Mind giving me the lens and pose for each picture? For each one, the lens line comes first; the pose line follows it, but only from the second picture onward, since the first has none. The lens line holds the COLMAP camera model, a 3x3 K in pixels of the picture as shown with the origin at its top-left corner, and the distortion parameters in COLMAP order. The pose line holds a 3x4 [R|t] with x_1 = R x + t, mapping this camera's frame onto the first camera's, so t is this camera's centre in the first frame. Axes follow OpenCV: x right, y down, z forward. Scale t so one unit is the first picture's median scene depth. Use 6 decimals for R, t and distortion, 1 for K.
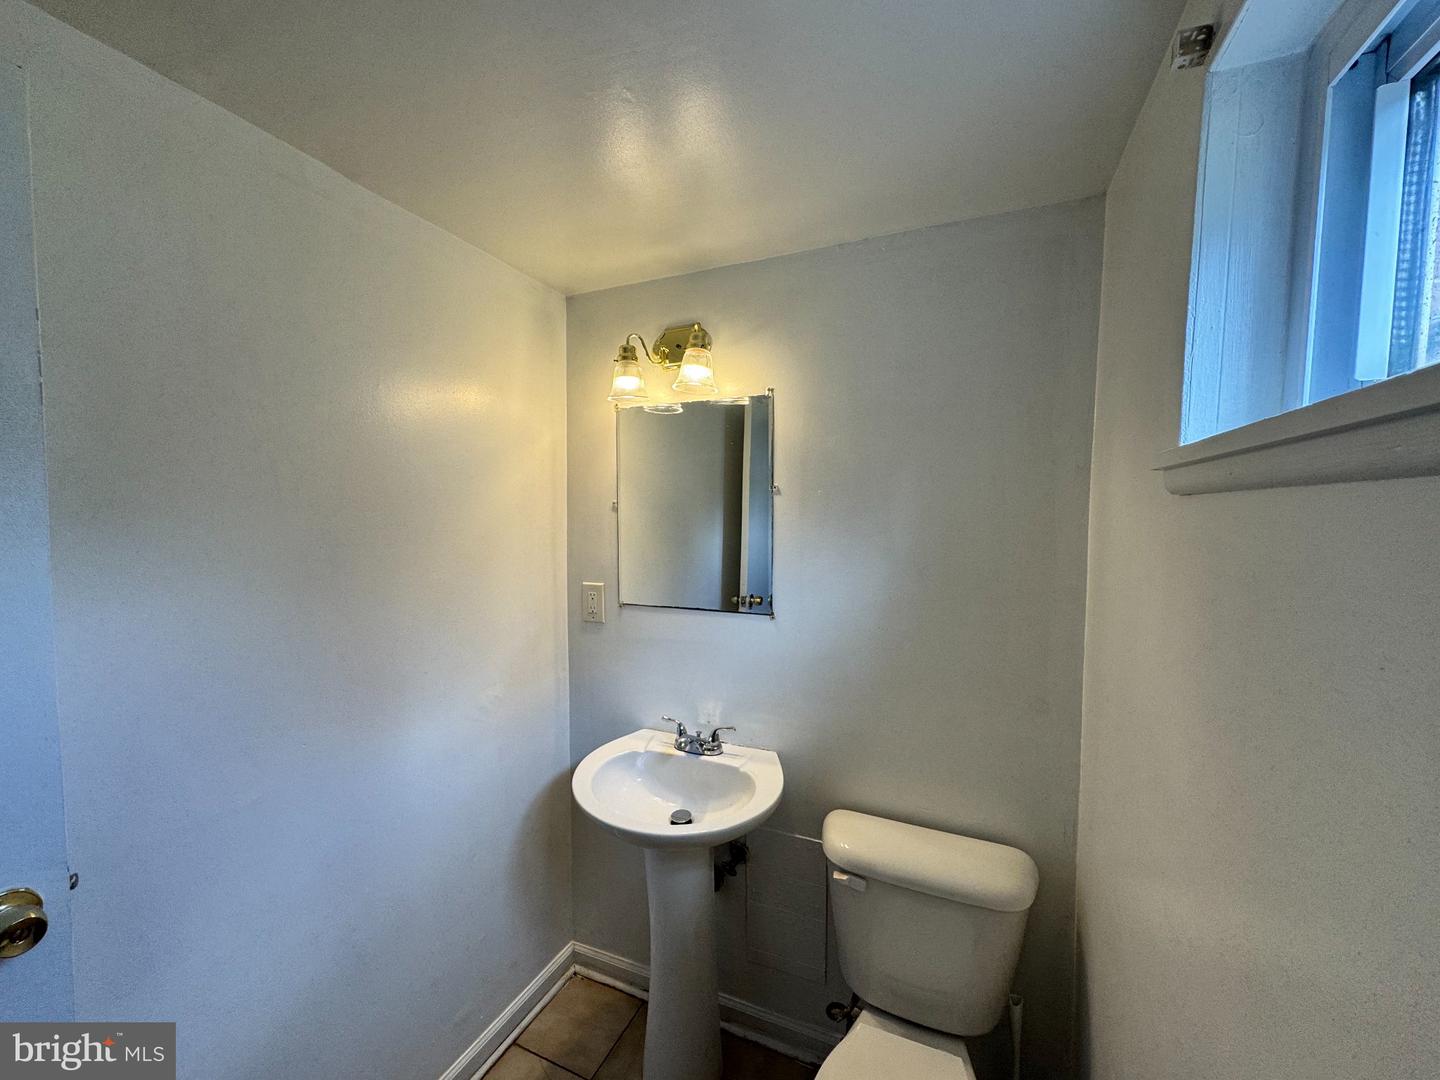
lens RADIAL K [[576.4, 0, 712.9], [0, 576.4, 541.0], [0, 0, 1]] dist [0.000334, -0.001333]
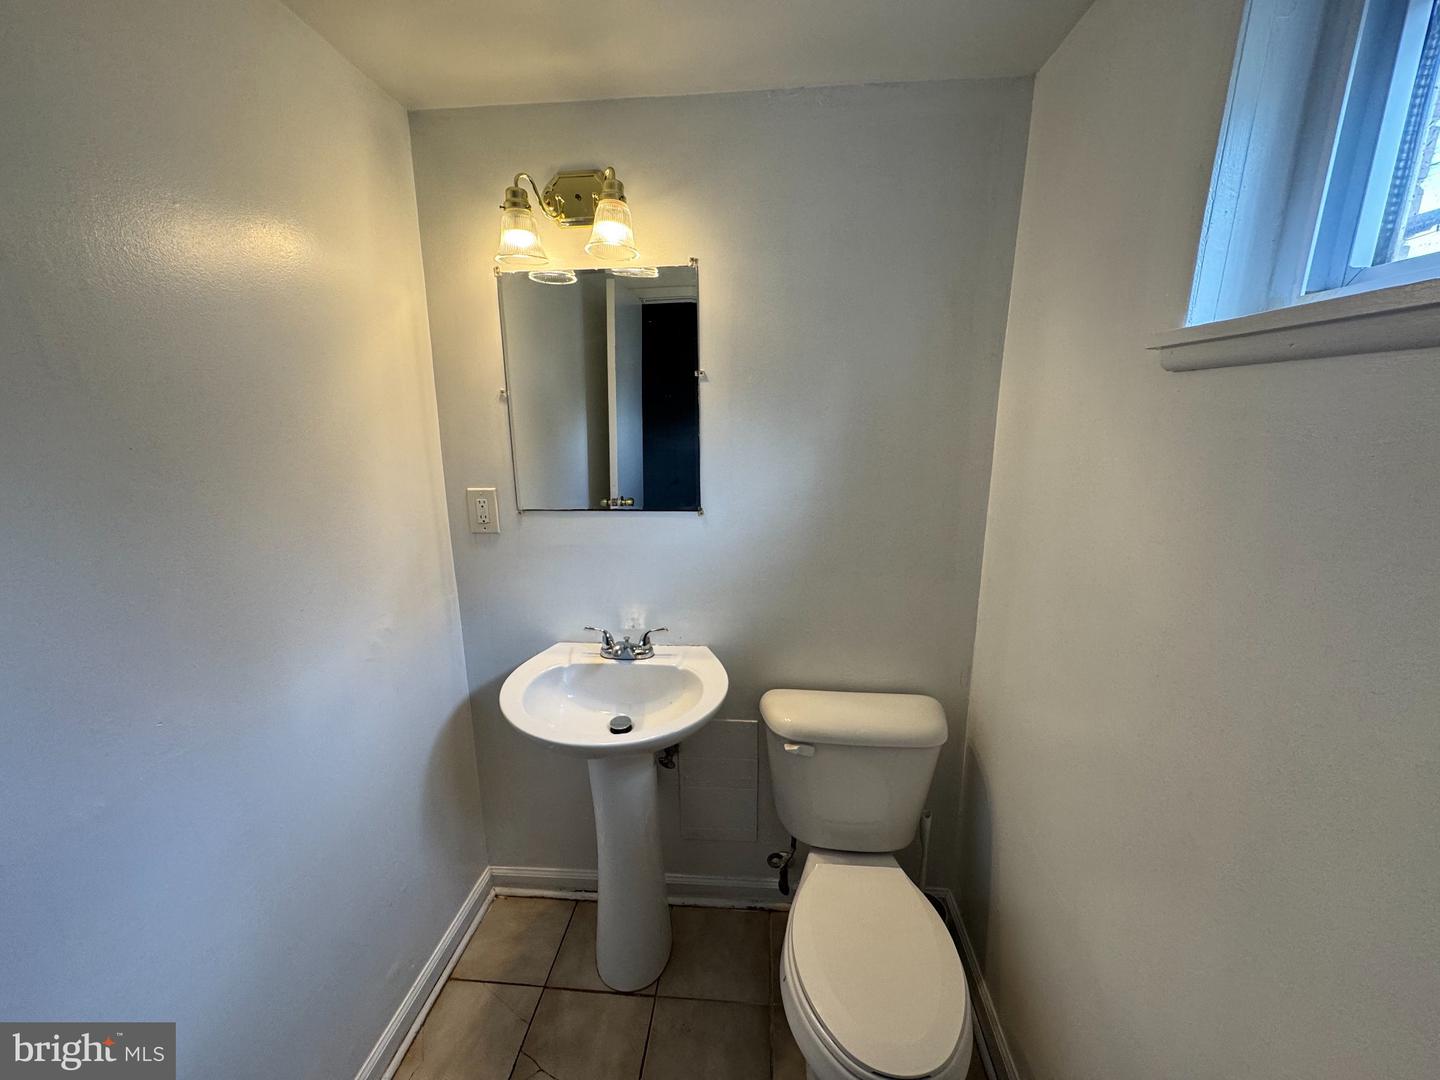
lens RADIAL K [[576.4, 0, 721.8], [0, 576.4, 540.7], [0, 0, 1]] dist [0.000334, -0.001333]
pose [[0.943176, -0.078871, 0.322798, -0.175531], [0.023832, 0.984977, 0.171033, 0.013359], [-0.331439, -0.153621, 0.930886, 0.083928]]
